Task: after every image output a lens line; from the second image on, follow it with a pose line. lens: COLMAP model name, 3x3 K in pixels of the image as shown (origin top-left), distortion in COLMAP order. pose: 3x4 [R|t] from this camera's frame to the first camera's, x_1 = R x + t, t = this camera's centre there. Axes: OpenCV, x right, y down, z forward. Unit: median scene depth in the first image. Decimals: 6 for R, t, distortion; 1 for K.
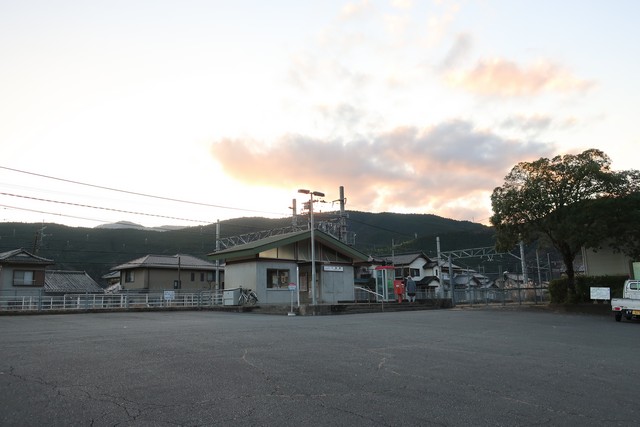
lens RADIAL K [[502.1, 0, 320.9], [0, 502.1, 213.7], [0, 0, 1]] dist [-0.006026, 0.003234]
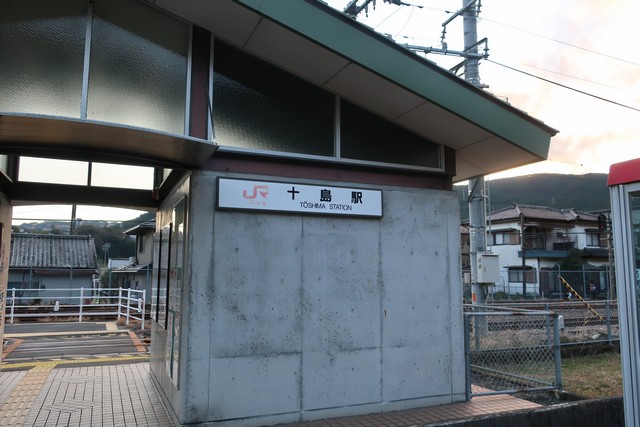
lens RADIAL K [[502.1, 0, 320.9], [0, 502.1, 213.7], [0, 0, 1]] dist [-0.006026, 0.003234]
pose [[0.932886, -0.015440, -0.359840, 0.059854], [0.037562, 0.997804, 0.054564, 0.072783], [0.358207, -0.064418, 0.931417, 0.586948]]
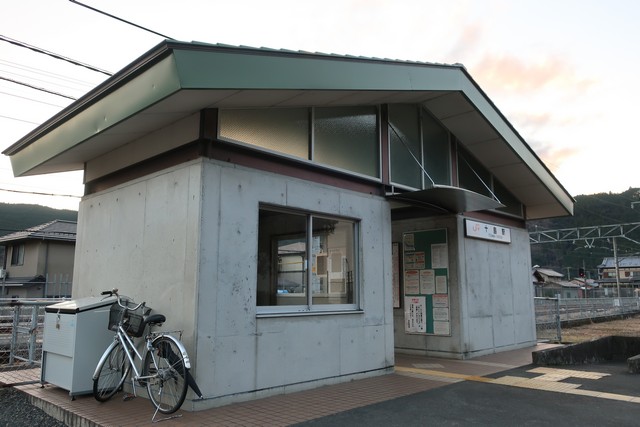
lens RADIAL K [[501.3, 0, 320.9], [0, 501.3, 214.5], [0, 0, 1]] dist [-0.007831, 0.004463]
pose [[0.999485, 0.028853, 0.014056, -0.052454], [-0.029114, 0.999400, 0.018751, 0.066667], [-0.013506, -0.019150, 0.999725, 0.490202]]
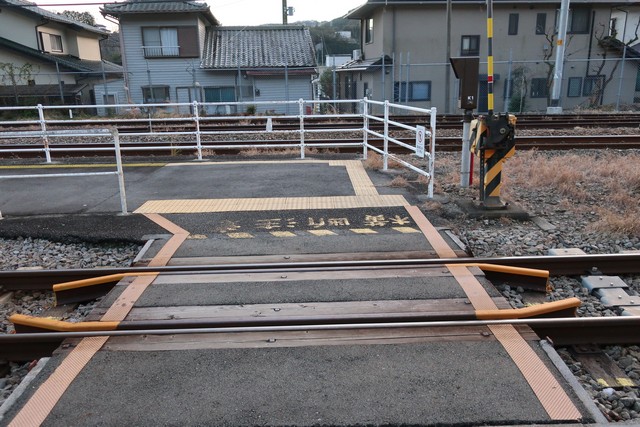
lens RADIAL K [[502.1, 0, 320.9], [0, 502.1, 213.7], [0, 0, 1]] dist [-0.006026, 0.003234]
pose [[0.718755, 0.194494, -0.667505, -0.087121], [0.128083, 0.906602, 0.402079, 0.102115], [0.683363, -0.374493, 0.626714, 0.725039]]
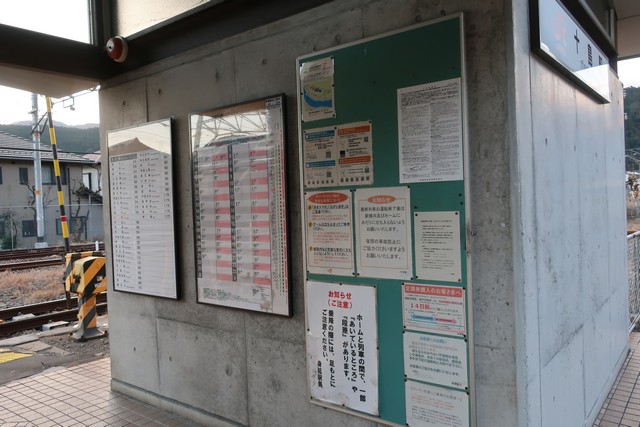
lens RADIAL K [[502.1, 0, 320.9], [0, 502.1, 213.7], [0, 0, 1]] dist [-0.006026, 0.003234]
pose [[0.992610, -0.012822, 0.120672, -0.021437], [-0.011173, 0.980522, 0.196090, 0.082539], [-0.120836, -0.195989, 0.973133, 0.628991]]
